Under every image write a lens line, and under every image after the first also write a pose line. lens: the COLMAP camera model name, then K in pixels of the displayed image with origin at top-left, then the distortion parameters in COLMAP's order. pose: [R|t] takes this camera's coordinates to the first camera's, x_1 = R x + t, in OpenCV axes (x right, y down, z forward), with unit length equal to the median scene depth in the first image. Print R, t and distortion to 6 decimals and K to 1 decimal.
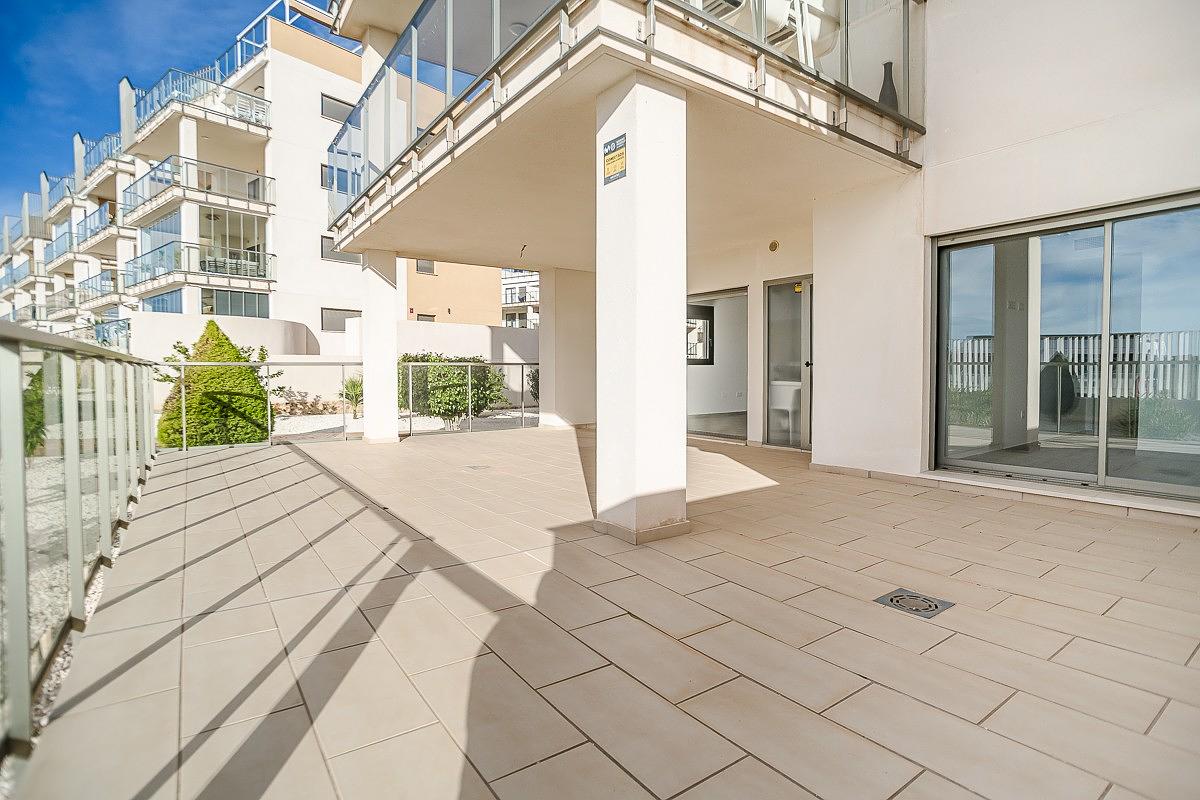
lens RADIAL K [[577.2, 0, 603.1], [0, 577.2, 396.3], [0, 0, 1]] dist [-0.030075, -0.000521]
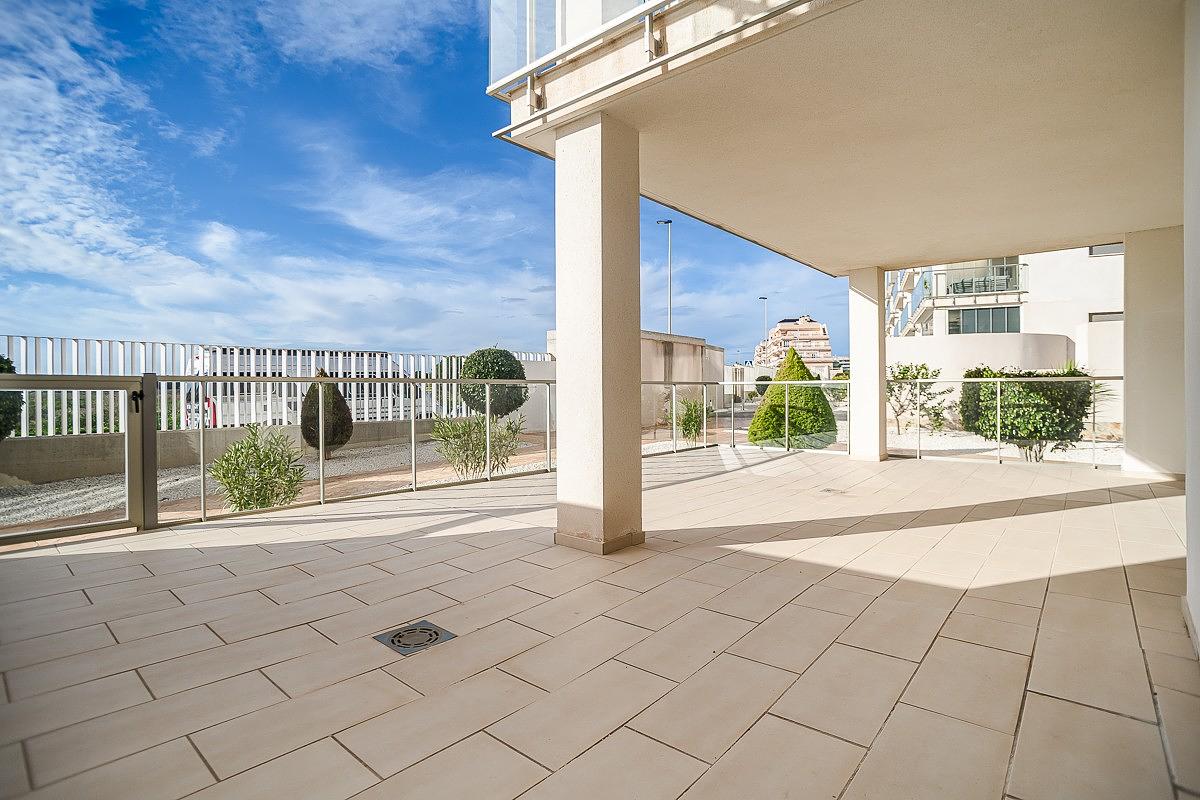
lens RADIAL K [[577.2, 0, 607.1], [0, 577.2, 393.8], [0, 0, 1]] dist [-0.030075, -0.000521]
pose [[0.245213, 0.007788, -0.969438, 0.371704], [-0.039801, 0.999206, -0.002041, -0.011852], [0.968652, 0.039085, 0.245329, 0.256824]]
